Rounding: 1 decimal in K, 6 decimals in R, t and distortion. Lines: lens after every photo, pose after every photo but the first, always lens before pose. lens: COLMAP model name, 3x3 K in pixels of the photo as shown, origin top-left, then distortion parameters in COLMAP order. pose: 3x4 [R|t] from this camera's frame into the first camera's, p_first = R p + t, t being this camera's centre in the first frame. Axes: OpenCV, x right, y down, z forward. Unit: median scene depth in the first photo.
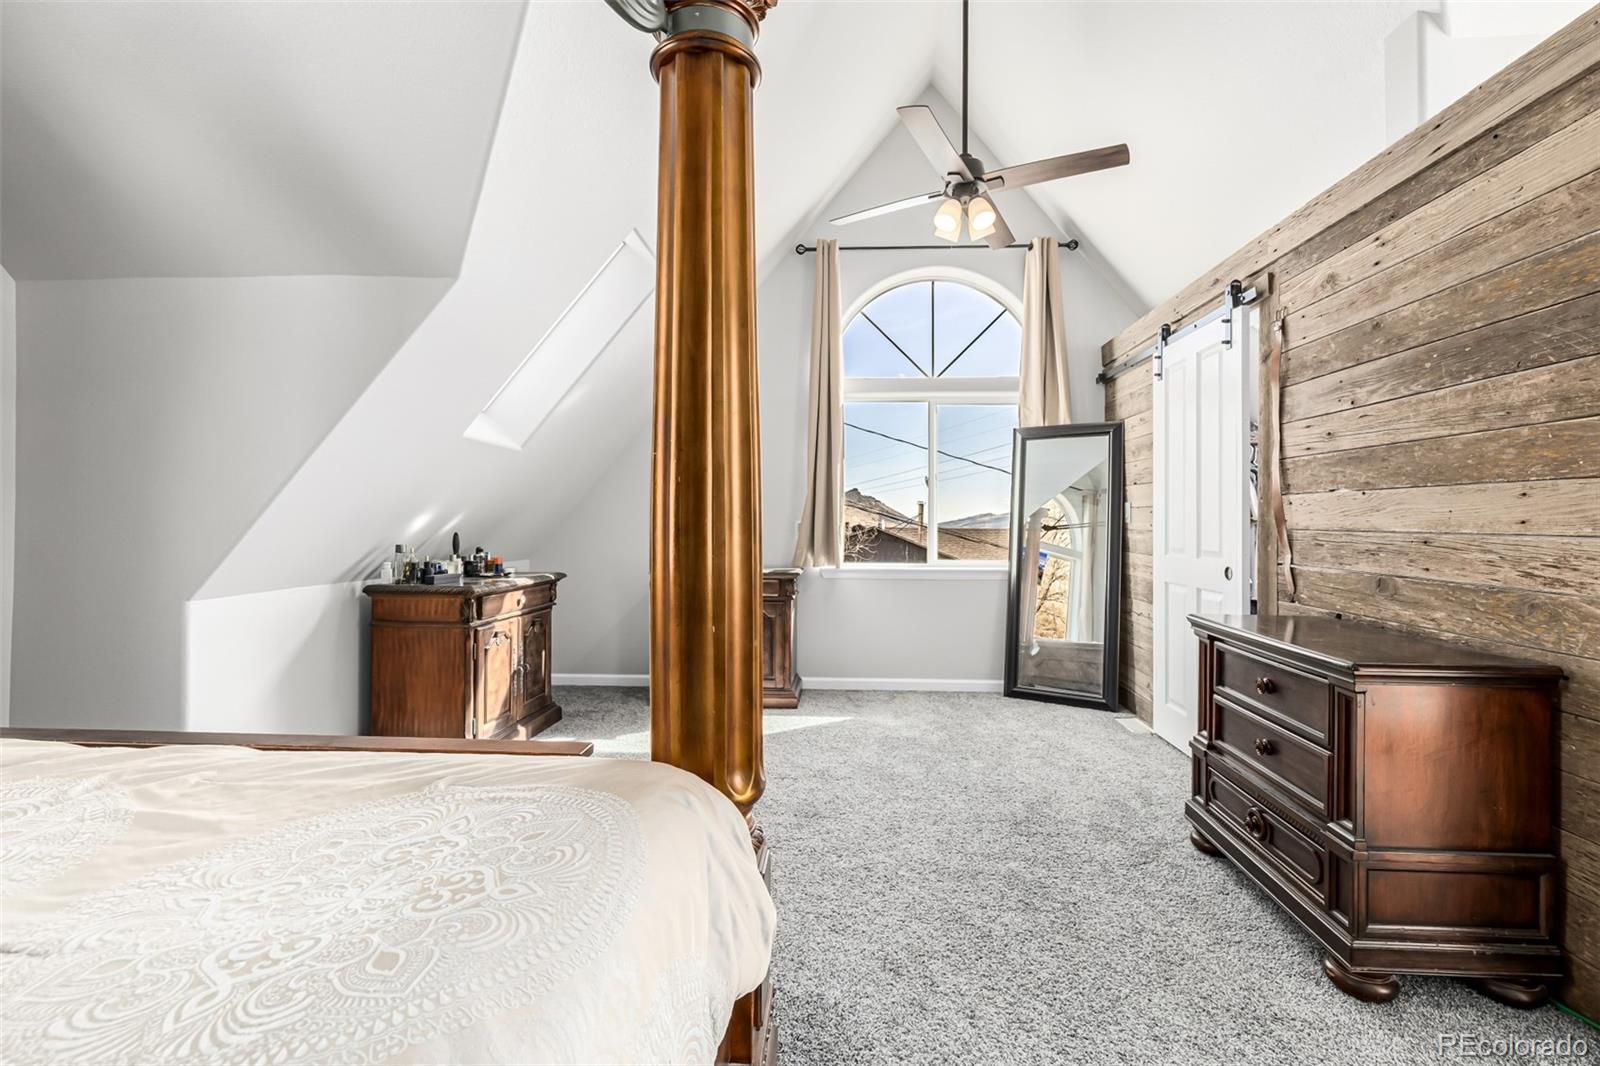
lens RADIAL K [[684.9, 0, 810.4], [0, 684.9, 518.5], [0, 0, 1]] dist [-0.000709, -0.000084]
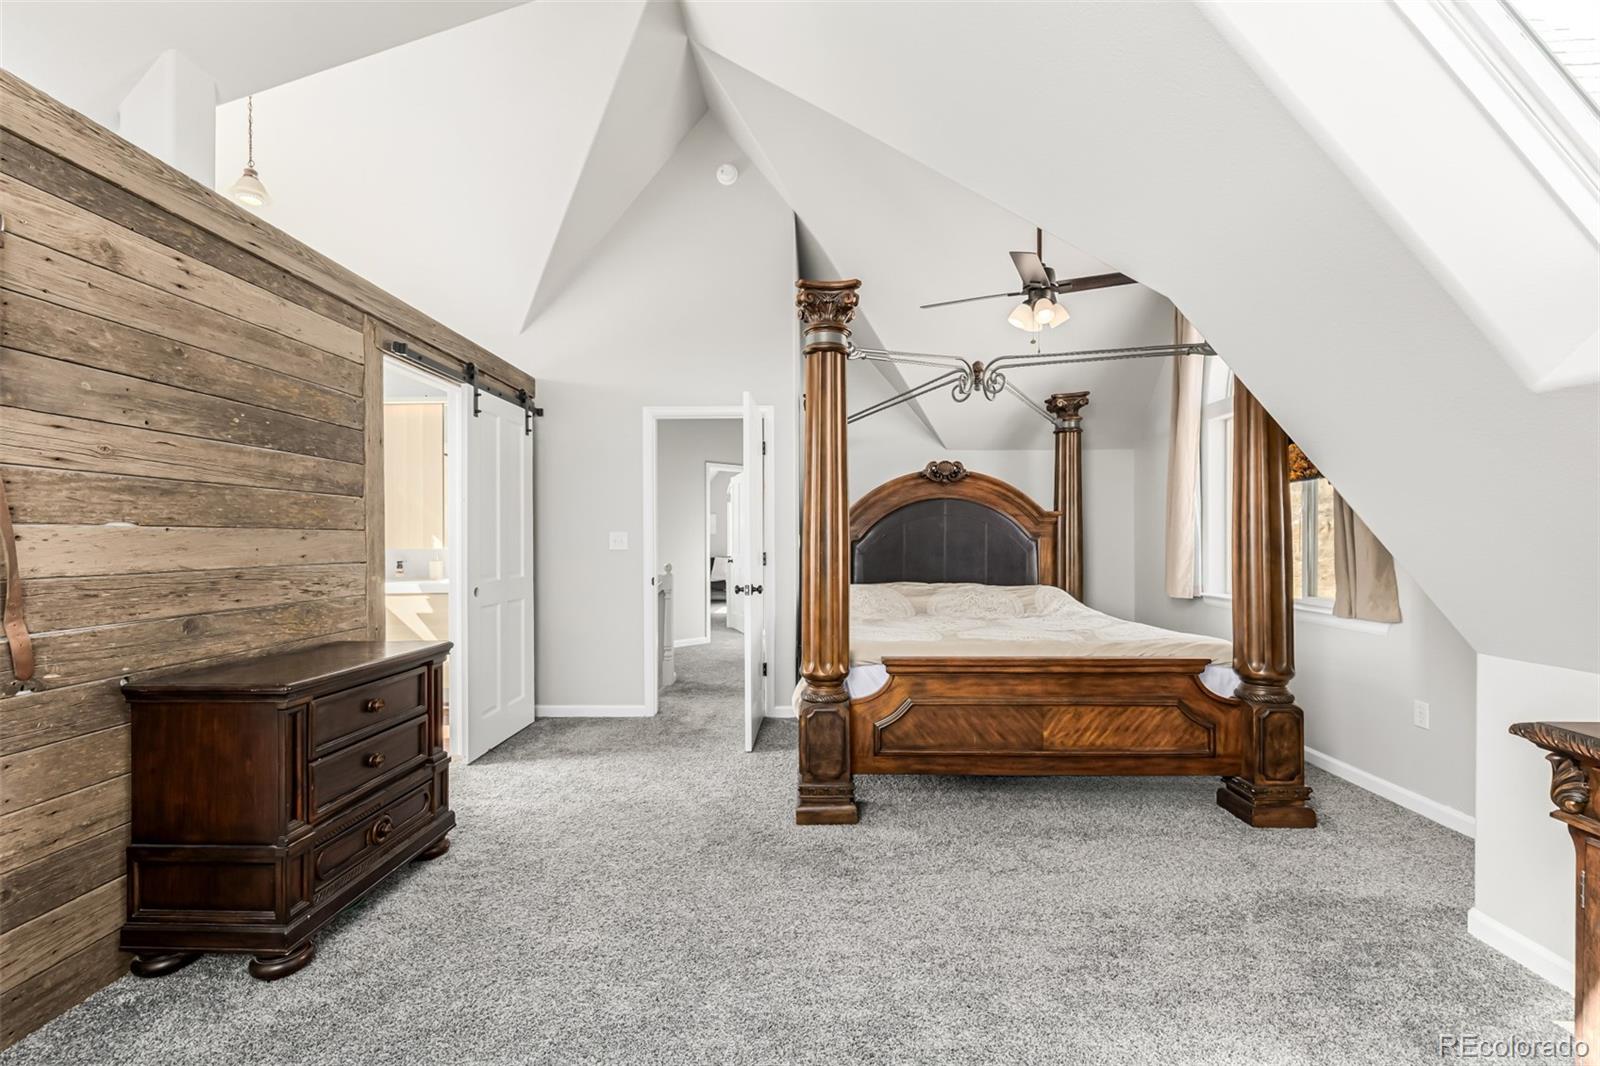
lens RADIAL K [[684.9, 0, 801.2], [0, 684.9, 545.5], [0, 0, 1]] dist [-0.000709, -0.000084]
pose [[-0.999468, -0.001898, -0.032550, 0.003683], [-0.002207, 0.999953, 0.009456, -0.024215], [0.032530, 0.009523, -0.999425, 1.768400]]
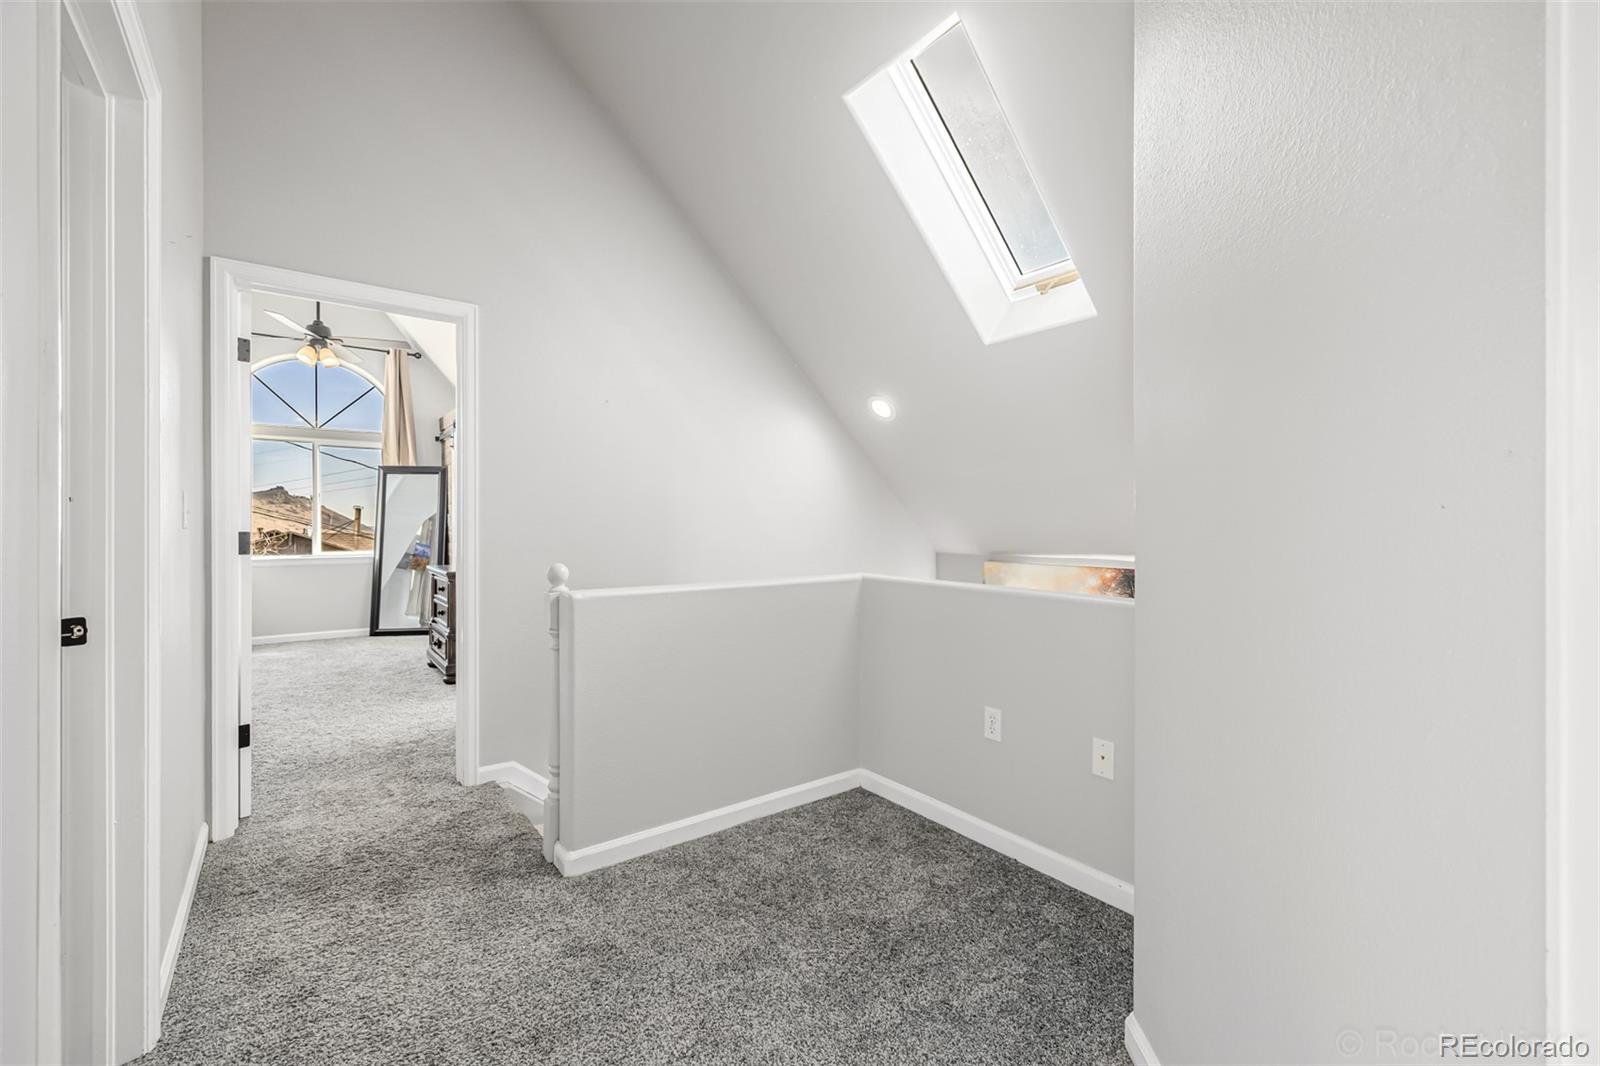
lens RADIAL K [[684.9, 0, 793.3], [0, 684.9, 526.0], [0, 0, 1]] dist [-0.000709, -0.000084]
pose [[0.758753, -0.005709, 0.651354, -0.002817], [0.002981, 0.999982, 0.005293, -0.000528], [-0.651372, -0.002074, 0.758756, -1.493119]]
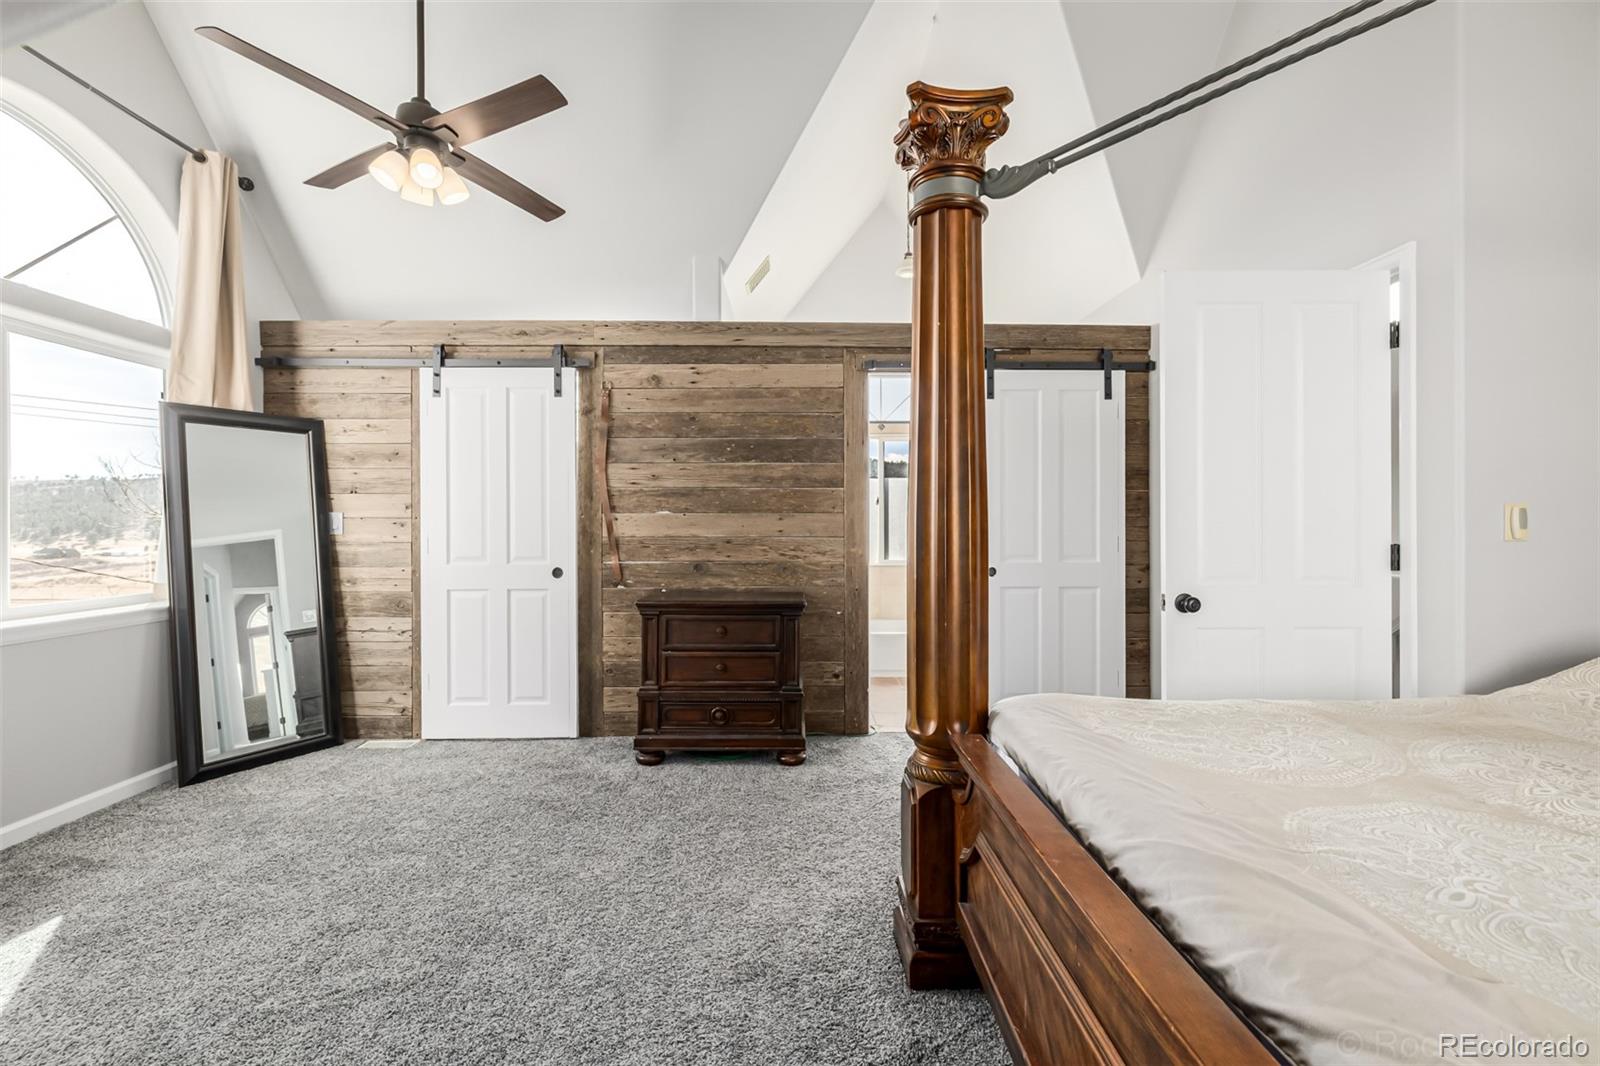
lens RADIAL K [[684.9, 0, 801.4], [0, 684.9, 526.9], [0, 0, 1]] dist [-0.000709, -0.000084]
pose [[-0.072403, -0.006425, 0.997355, -0.830236], [0.001062, 0.999978, 0.006519, -0.015916], [-0.997375, 0.001531, -0.072395, 0.765170]]
